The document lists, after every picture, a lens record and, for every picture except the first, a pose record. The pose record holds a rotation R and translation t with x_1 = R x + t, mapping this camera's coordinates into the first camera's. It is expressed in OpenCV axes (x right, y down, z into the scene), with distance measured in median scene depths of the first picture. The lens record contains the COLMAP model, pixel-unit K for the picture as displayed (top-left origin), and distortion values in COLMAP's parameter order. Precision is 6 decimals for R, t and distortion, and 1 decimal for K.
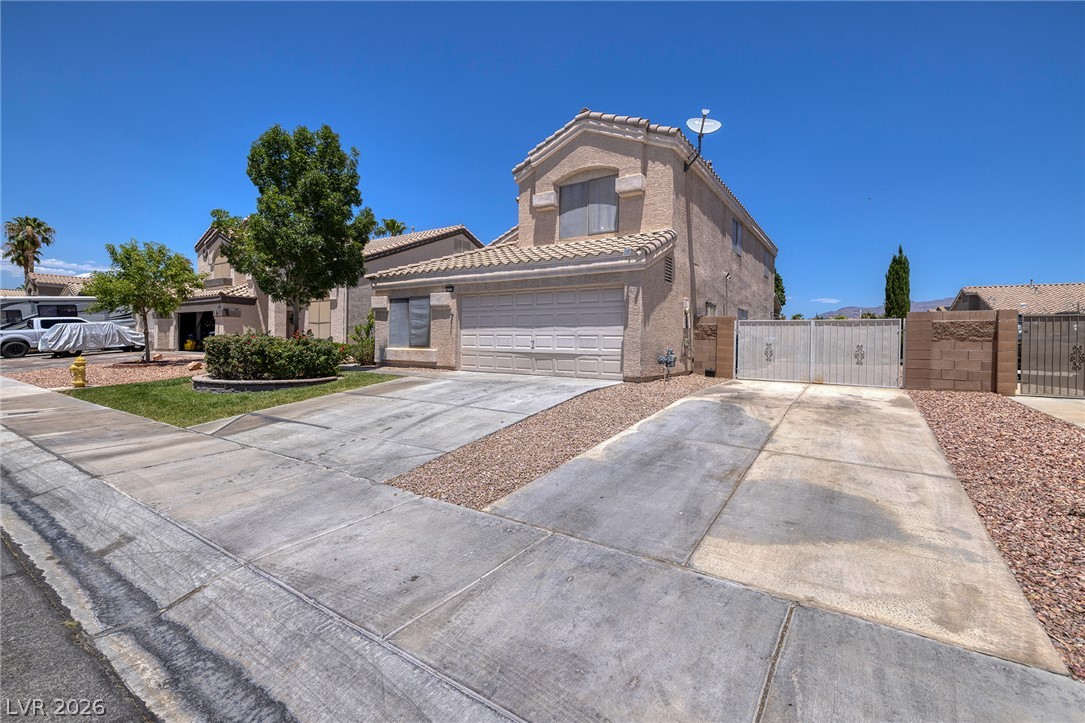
lens RADIAL K [[459.6, 0, 542.5], [0, 459.6, 346.5], [0, 0, 1]] dist [-0.000849, -0.000028]
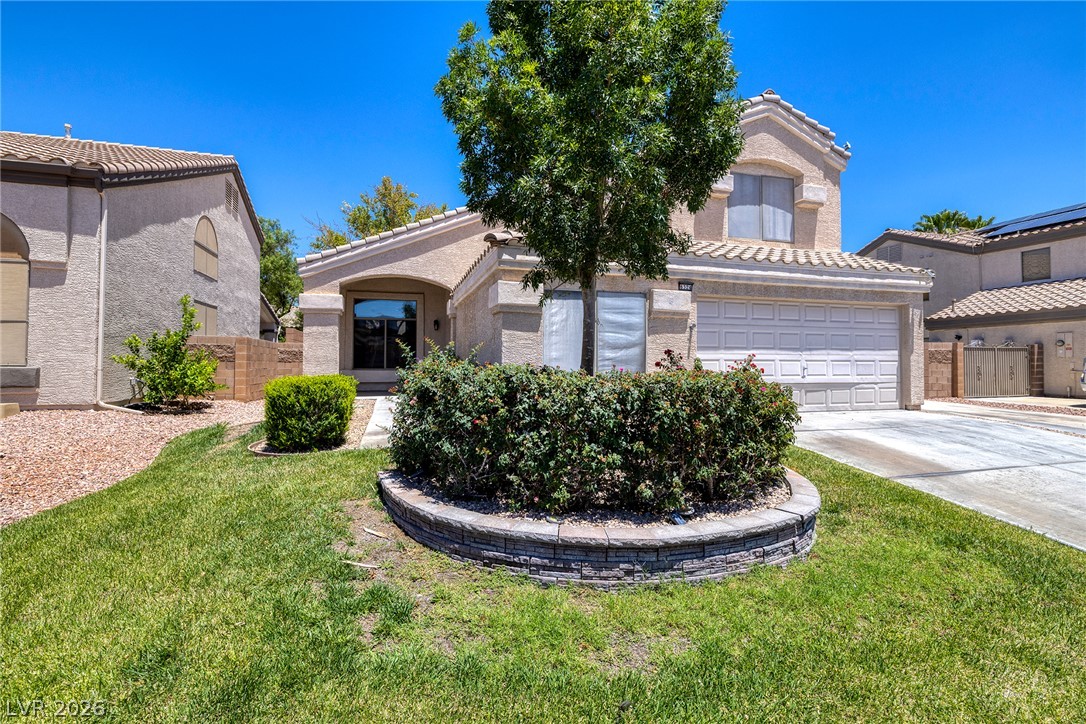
lens RADIAL K [[495.8, 0, 545.1], [0, 495.8, 354.0], [0, 0, 1]] dist [0.001707, -0.000168]
pose [[0.647566, 0.003667, 0.762000, -0.864584], [0.013229, 0.999784, -0.016055, -0.025627], [-0.761894, 0.020477, 0.647378, 0.735204]]
